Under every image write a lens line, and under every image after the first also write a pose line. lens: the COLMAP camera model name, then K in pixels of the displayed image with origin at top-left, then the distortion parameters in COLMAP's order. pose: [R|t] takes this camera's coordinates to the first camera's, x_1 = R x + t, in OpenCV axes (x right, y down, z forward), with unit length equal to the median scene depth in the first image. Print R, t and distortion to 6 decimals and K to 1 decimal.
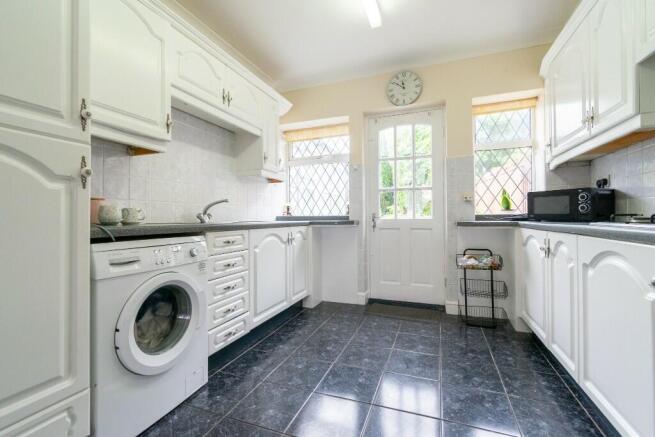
lens RADIAL K [[288.4, 0, 327.5], [0, 288.4, 215.6], [0, 0, 1]] dist [-0.000887, -0.000278]
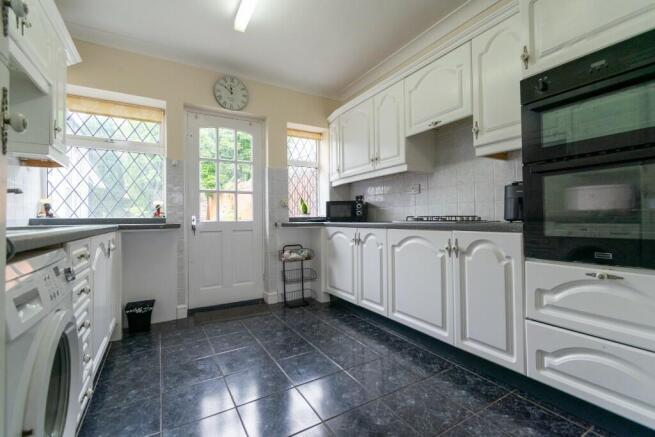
lens RADIAL K [[288.4, 0, 327.5], [0, 288.4, 215.6], [0, 0, 1]] dist [-0.000887, -0.000278]
pose [[0.622348, 0.009520, 0.782682, -0.349836], [0.000886, 0.999917, -0.012866, 0.005530], [-0.782740, 0.008701, 0.622288, 0.111077]]
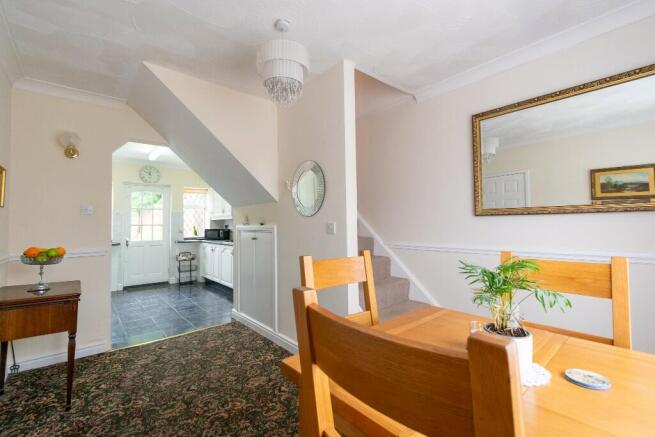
lens RADIAL K [[288.4, 0, 327.5], [0, 288.4, 215.6], [0, 0, 1]] dist [-0.000887, -0.000278]
pose [[0.470396, 0.028532, 0.881994, -0.993697], [-0.001013, 0.999494, -0.031792, -0.109132], [-0.882455, 0.014062, 0.470187, -1.109537]]
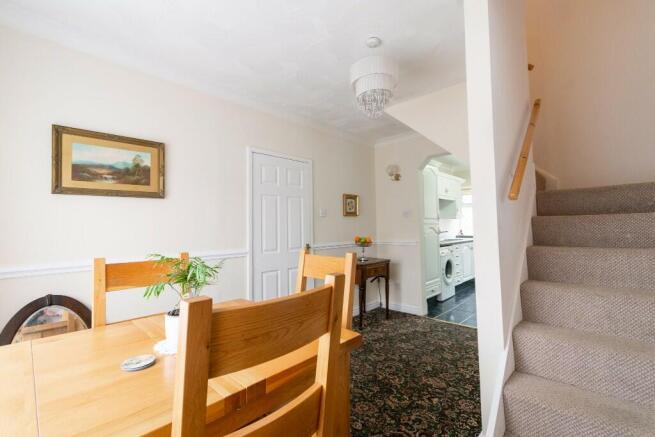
lens RADIAL K [[288.4, 0, 327.5], [0, 288.4, 215.6], [0, 0, 1]] dist [-0.000887, -0.000278]
pose [[0.920558, -0.026877, -0.389681, -0.276411], [0.016705, 0.999426, -0.029469, -0.113974], [0.390249, 0.020618, 0.920478, -1.427323]]
